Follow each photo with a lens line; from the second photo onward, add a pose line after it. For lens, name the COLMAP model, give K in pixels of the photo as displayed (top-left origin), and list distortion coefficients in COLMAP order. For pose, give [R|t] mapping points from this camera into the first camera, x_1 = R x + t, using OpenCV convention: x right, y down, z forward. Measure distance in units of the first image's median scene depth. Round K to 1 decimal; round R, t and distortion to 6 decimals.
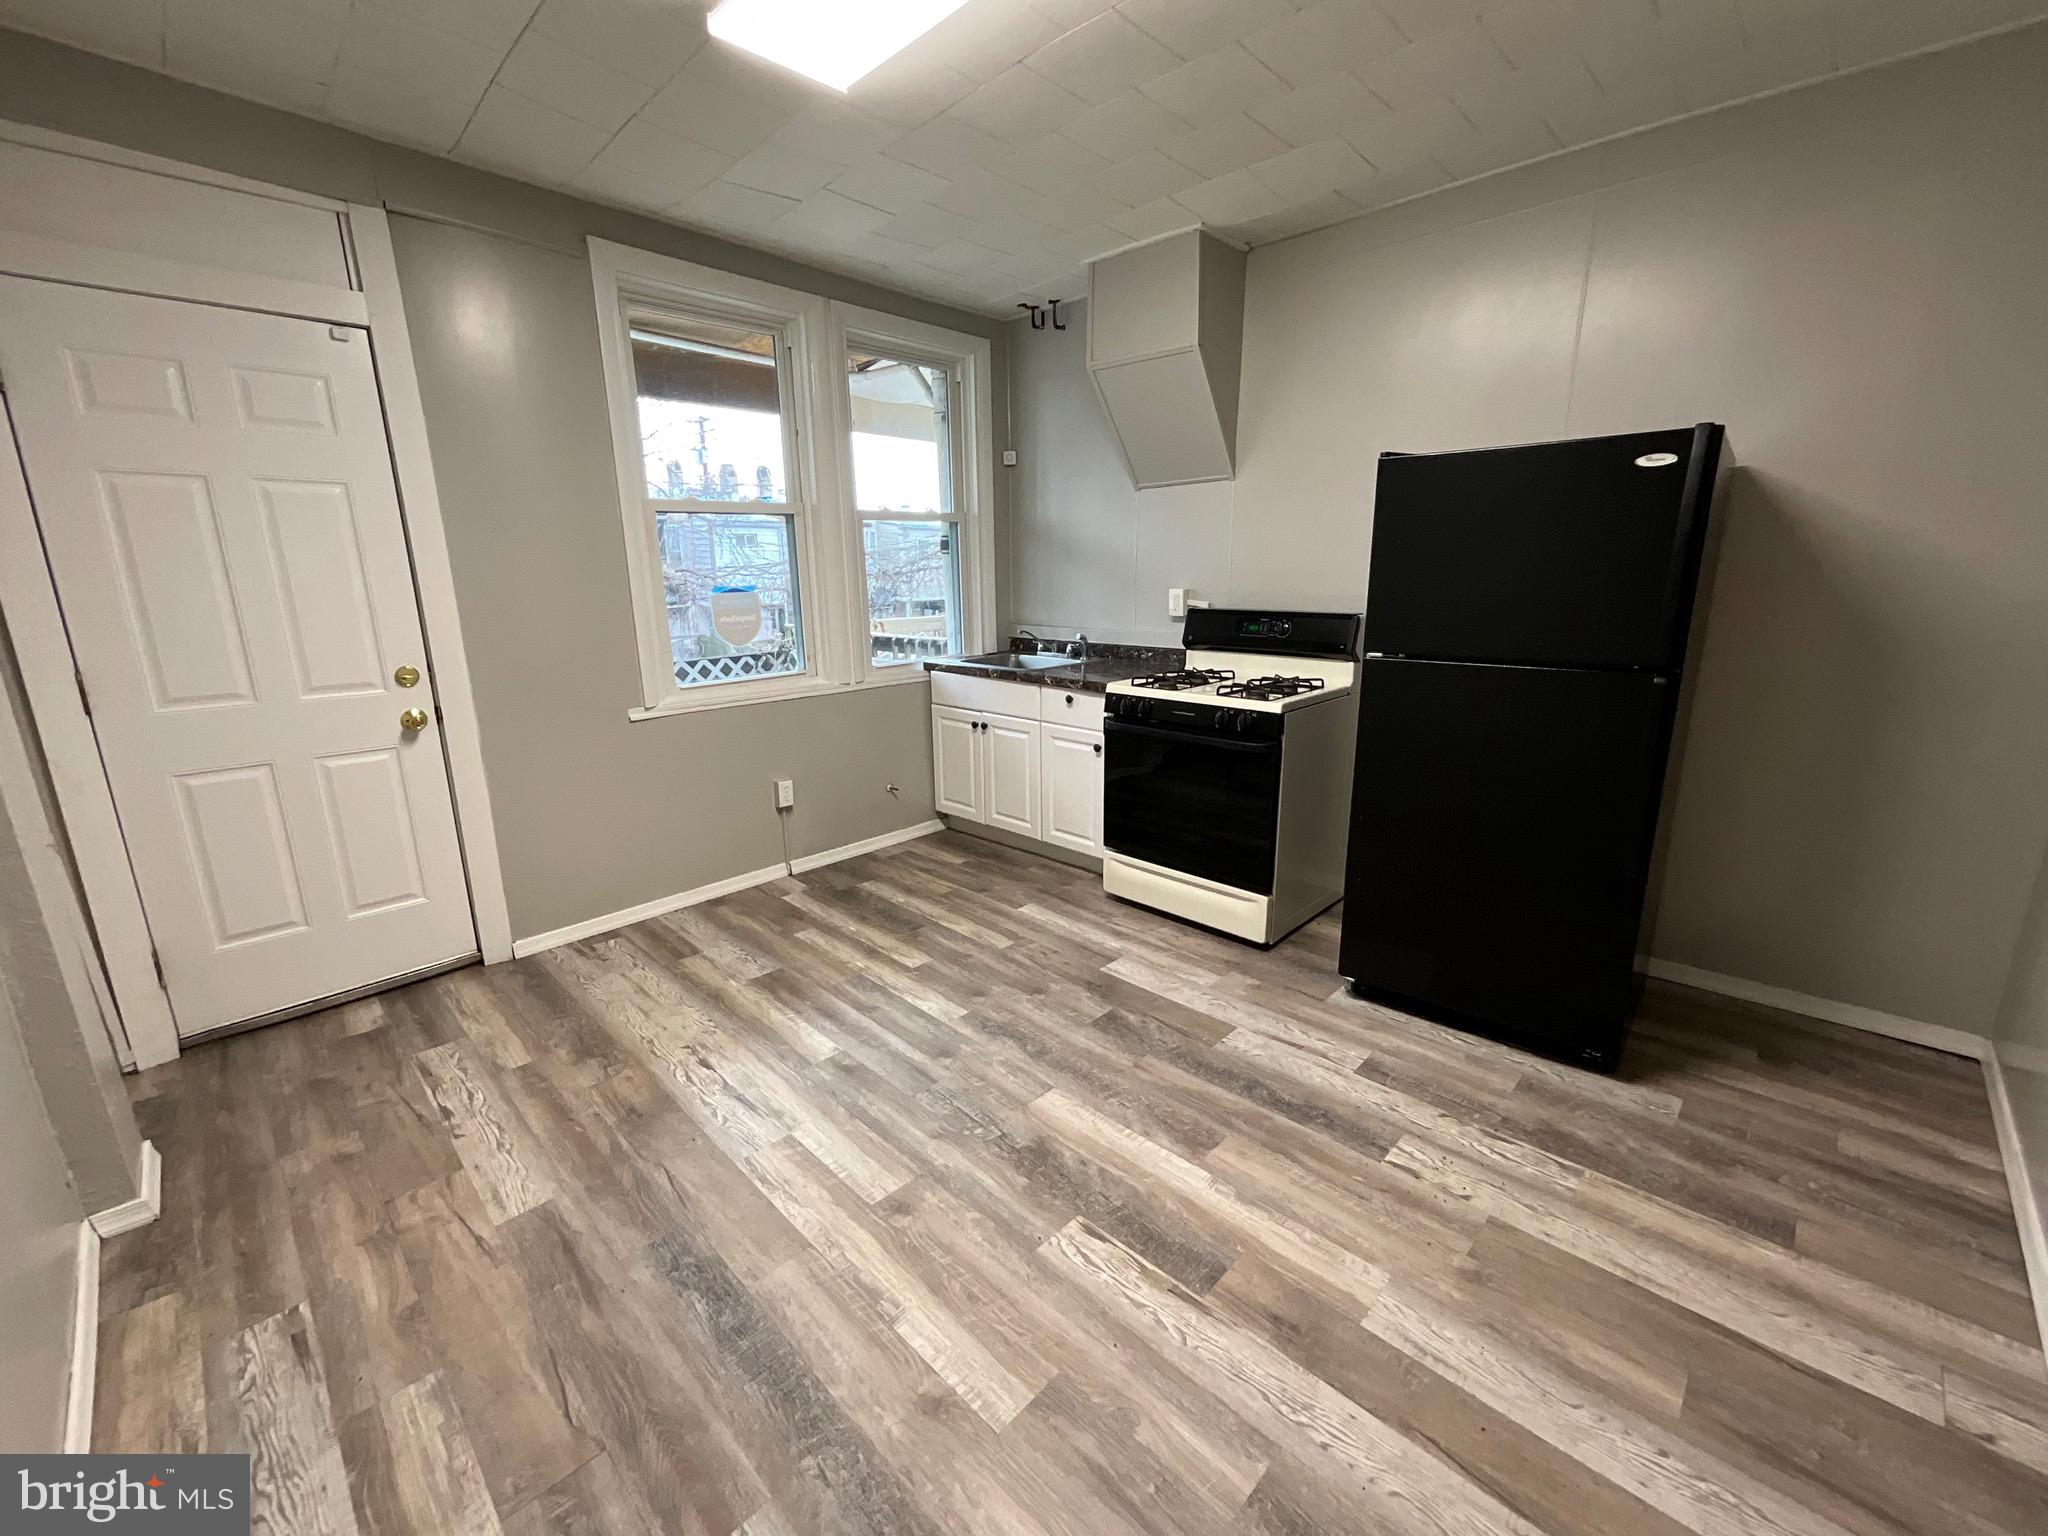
lens RADIAL K [[823.6, 0, 1013.6], [0, 823.6, 780.2], [0, 0, 1]] dist [-0.003418, 0.000034]
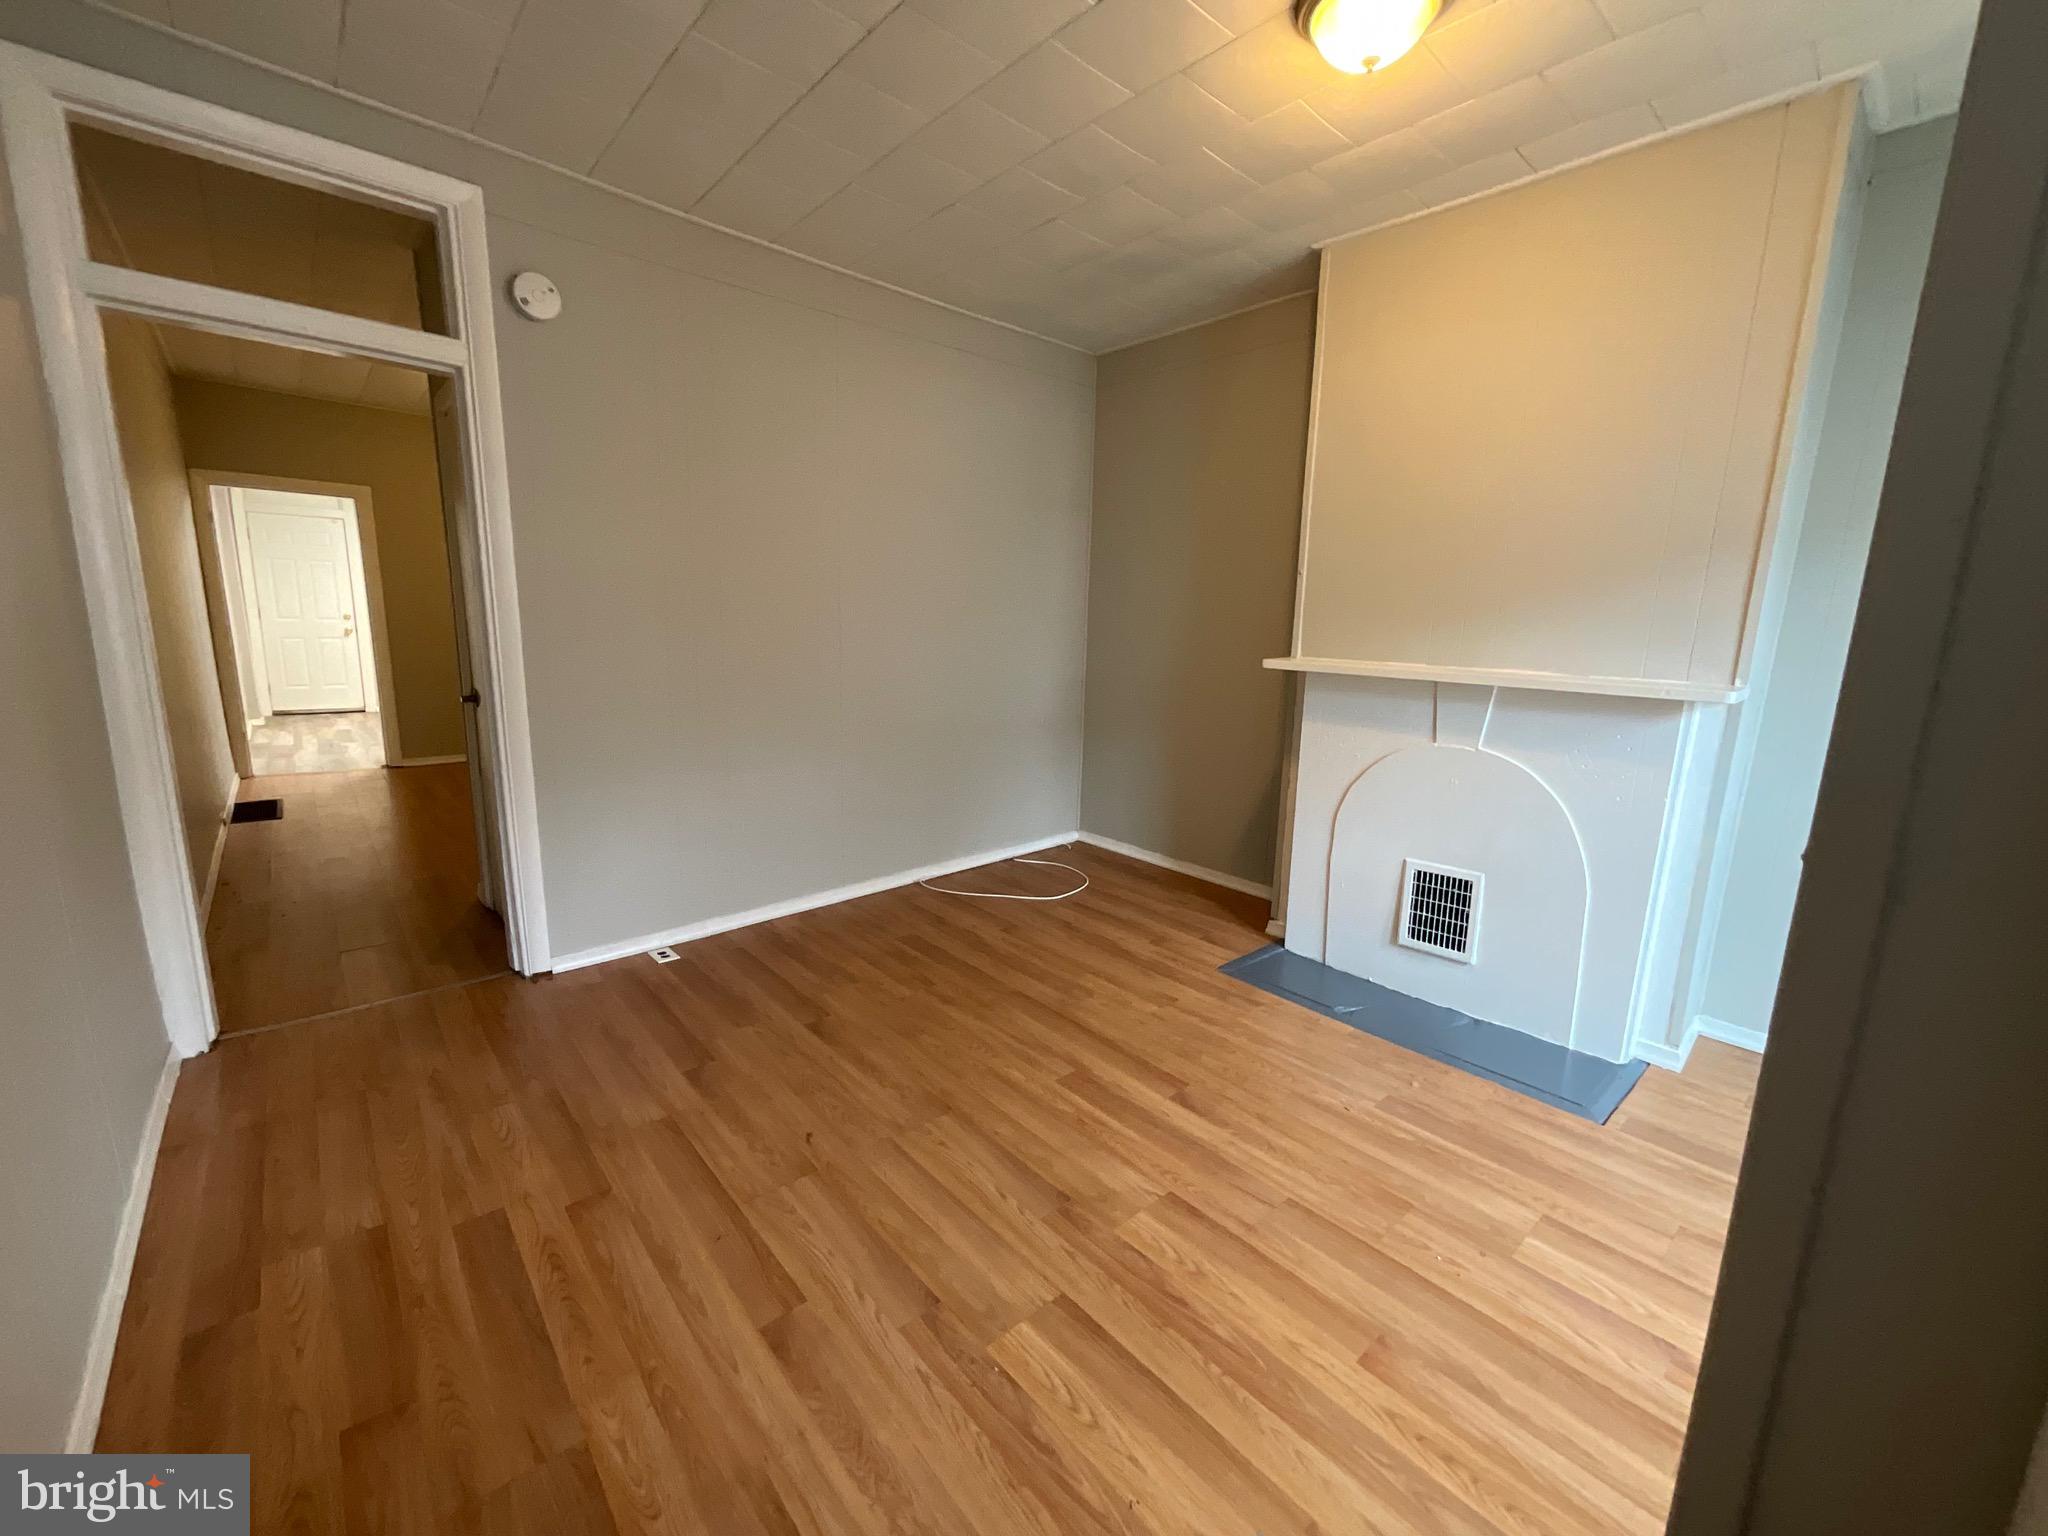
lens RADIAL K [[823.6, 0, 1036.2], [0, 823.6, 750.0], [0, 0, 1]] dist [-0.003418, 0.000034]
pose [[0.997981, 0.049094, -0.040293, 2.168904], [-0.051962, 0.995939, -0.073523, 0.502191], [0.036520, 0.075468, 0.996479, -2.133987]]
